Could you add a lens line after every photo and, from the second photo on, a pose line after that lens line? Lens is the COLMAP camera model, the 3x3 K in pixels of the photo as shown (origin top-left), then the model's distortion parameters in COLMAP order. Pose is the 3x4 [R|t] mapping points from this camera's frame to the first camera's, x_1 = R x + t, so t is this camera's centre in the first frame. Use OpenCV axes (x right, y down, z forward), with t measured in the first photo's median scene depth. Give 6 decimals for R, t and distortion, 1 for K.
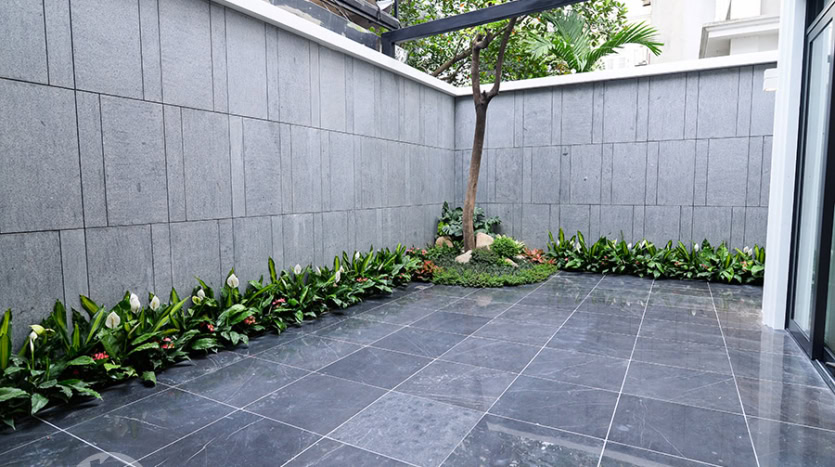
lens RADIAL K [[468.5, 0, 414.9], [0, 468.5, 231.5], [0, 0, 1]] dist [-0.005312, -0.000429]
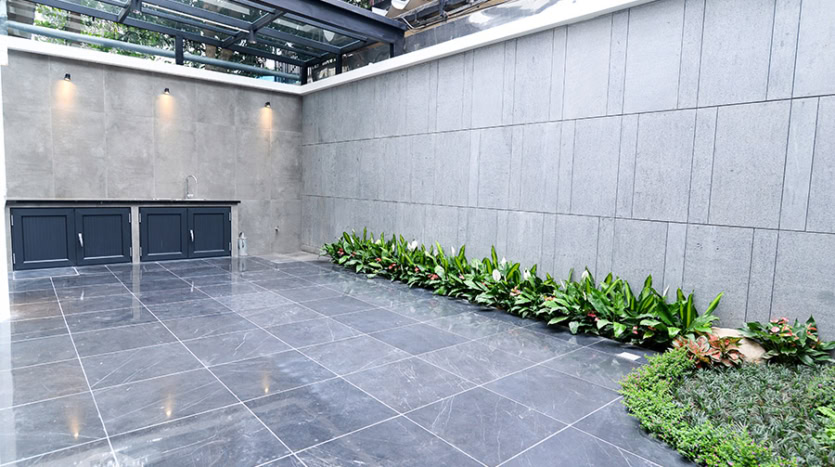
lens RADIAL K [[468.5, 0, 416.4], [0, 468.5, 234.1], [0, 0, 1]] dist [-0.005312, -0.000429]
pose [[-0.336846, 0.089325, -0.937313, 0.944899], [-0.114559, 0.984206, 0.134963, -0.120226], [0.934565, 0.152839, -0.321292, 1.343356]]
